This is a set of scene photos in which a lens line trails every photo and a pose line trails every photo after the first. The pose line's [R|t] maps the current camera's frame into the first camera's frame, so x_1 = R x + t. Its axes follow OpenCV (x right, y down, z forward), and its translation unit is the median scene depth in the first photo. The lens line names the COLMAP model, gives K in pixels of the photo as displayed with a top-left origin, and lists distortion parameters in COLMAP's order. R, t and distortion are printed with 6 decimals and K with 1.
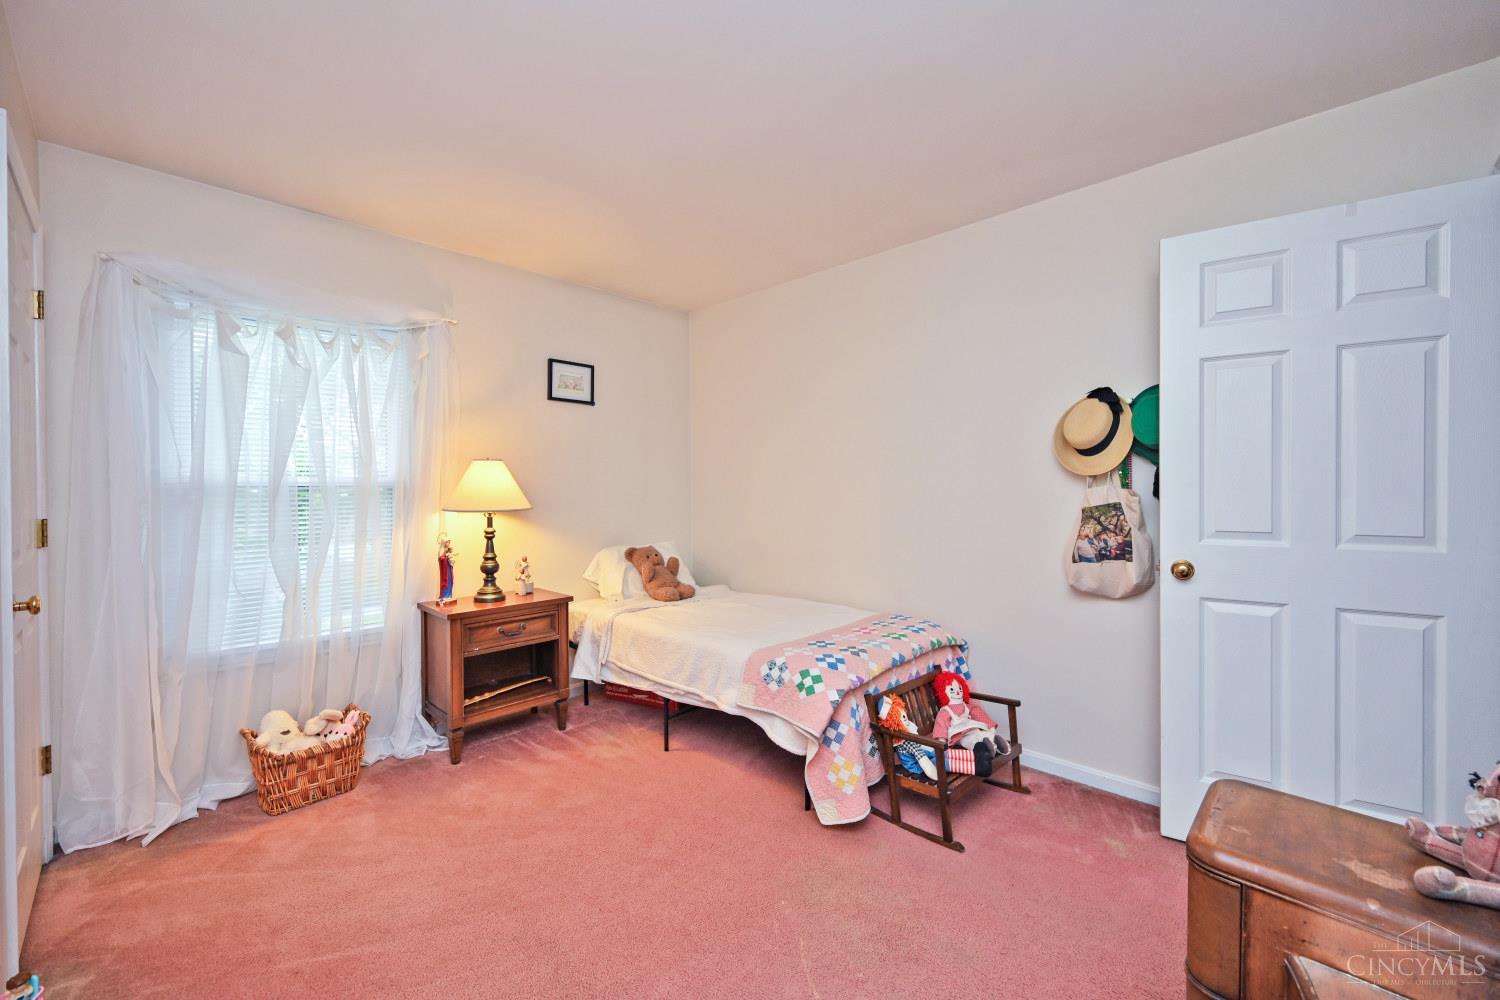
lens RADIAL K [[586.9, 0, 751.7], [0, 586.9, 499.5], [0, 0, 1]] dist [-0.000757, -0.000223]
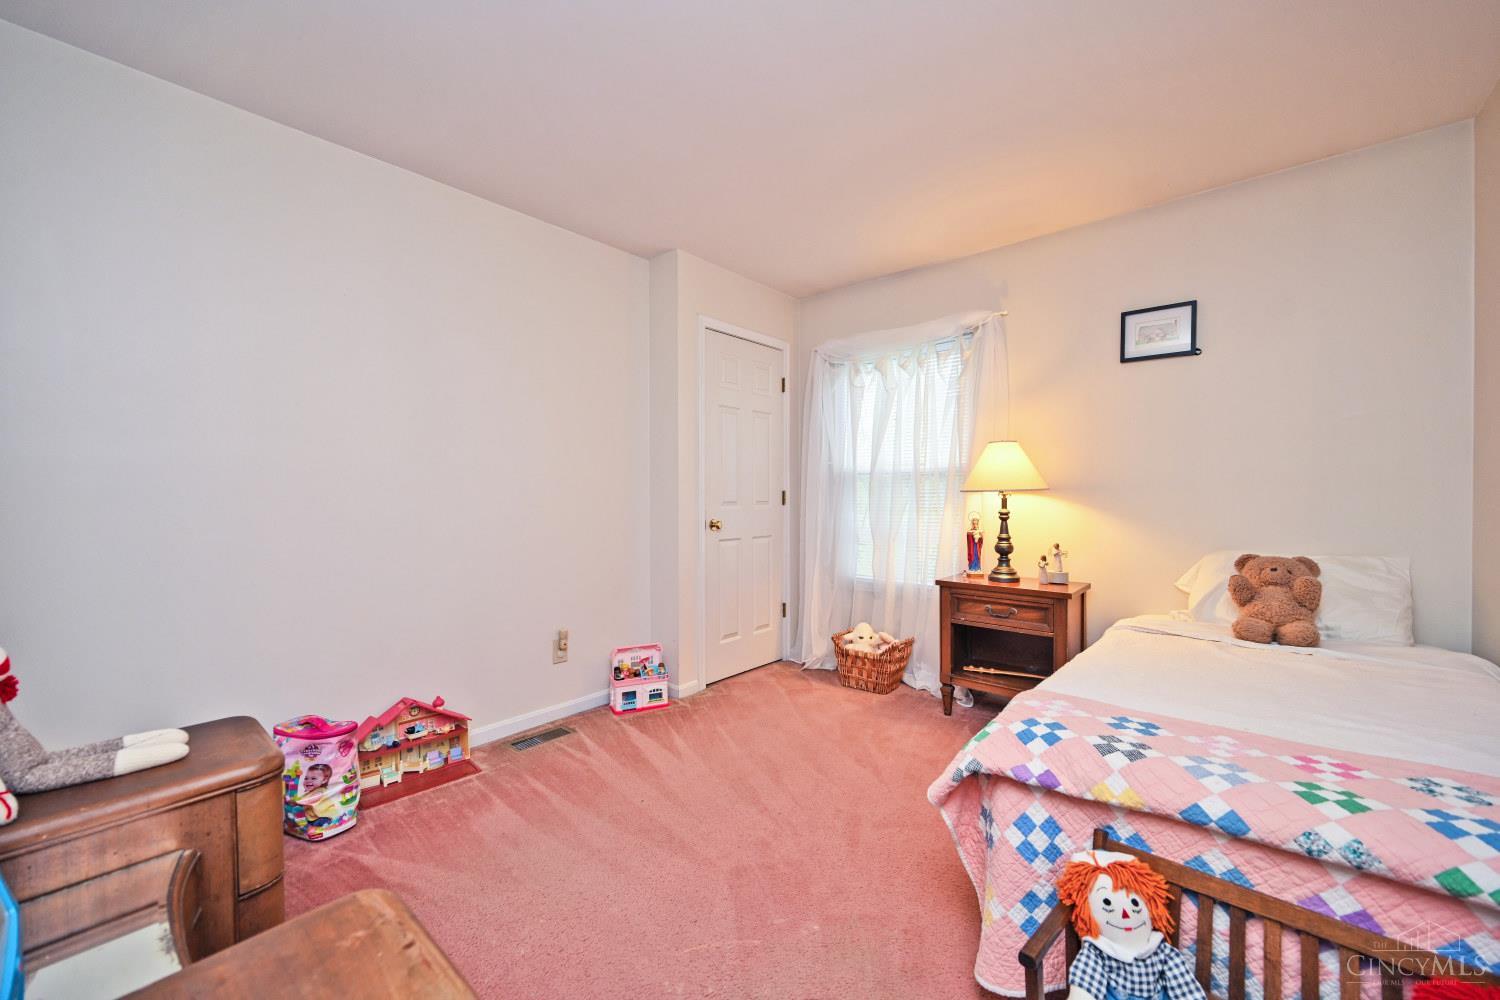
lens RADIAL K [[586.9, 0, 751.7], [0, 586.9, 499.5], [0, 0, 1]] dist [-0.000757, -0.000223]
pose [[0.063954, 0.013228, -0.997865, 0.544454], [-0.015868, 0.999799, 0.012237, 0.026853], [0.997827, 0.015051, 0.064151, 0.506363]]
